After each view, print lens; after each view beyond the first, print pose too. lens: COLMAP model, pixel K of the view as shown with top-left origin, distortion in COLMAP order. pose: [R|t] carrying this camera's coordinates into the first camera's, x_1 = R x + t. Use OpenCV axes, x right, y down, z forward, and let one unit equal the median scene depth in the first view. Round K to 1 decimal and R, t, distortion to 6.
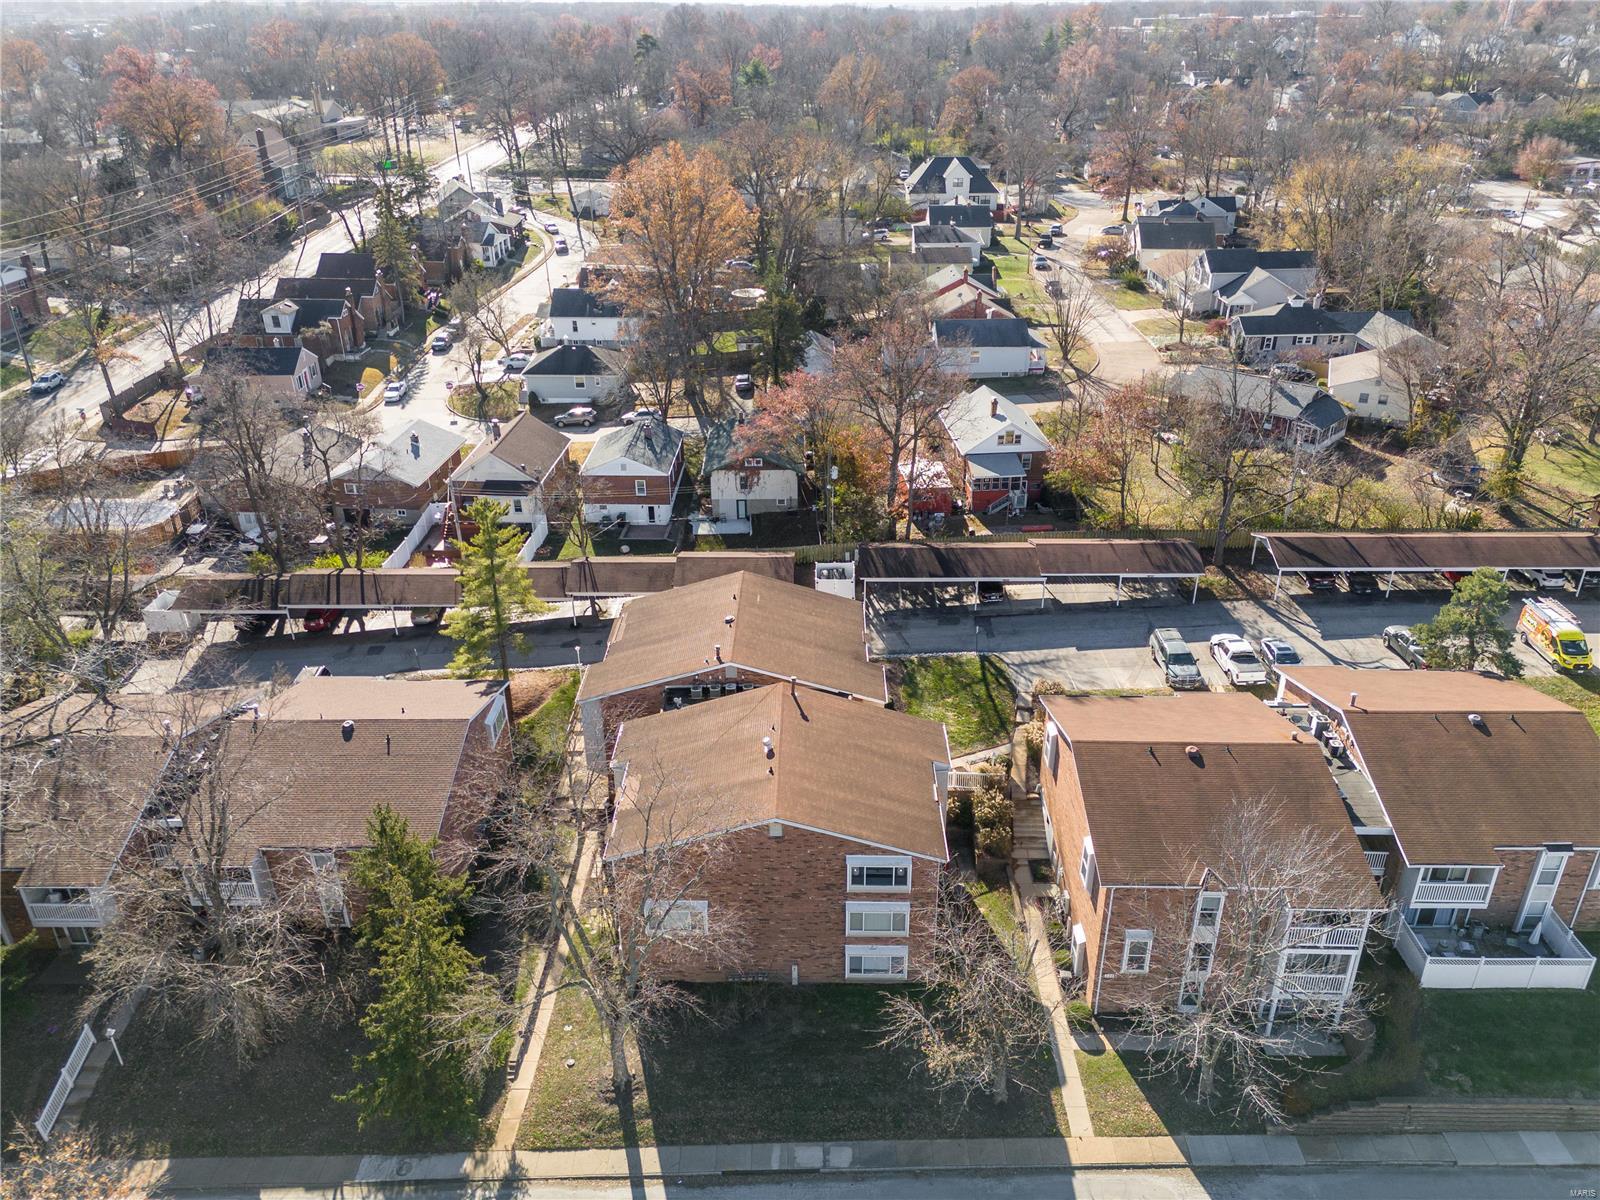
lens RADIAL K [[1120.9, 0, 800.3], [0, 1120.9, 600.9], [0, 0, 1]] dist [0.001236, 0.000336]
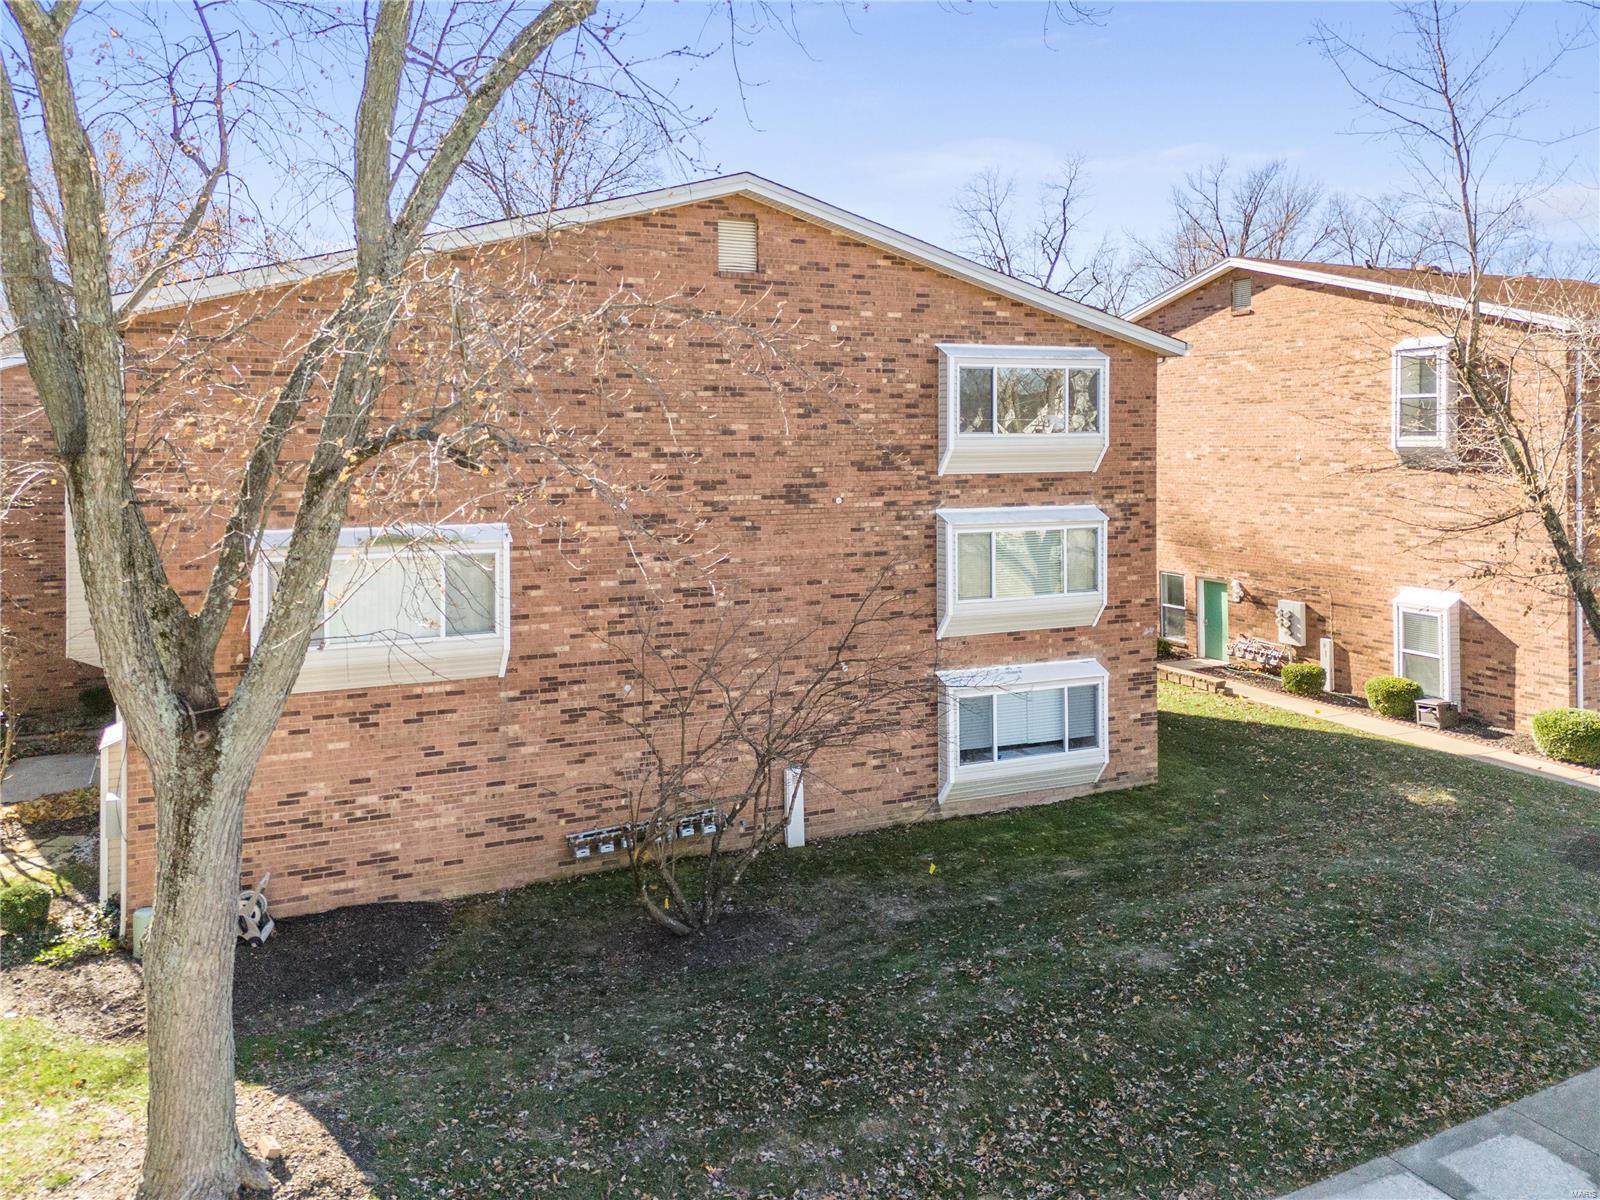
lens RADIAL K [[1120.9, 0, 798.6], [0, 1120.9, 599.0], [0, 0, 1]] dist [0.001236, 0.000336]
pose [[0.883571, -0.002844, 0.468289, -0.147913], [0.172967, 0.931255, -0.320698, 0.387420], [-0.435185, 0.364358, 0.823321, 0.749623]]
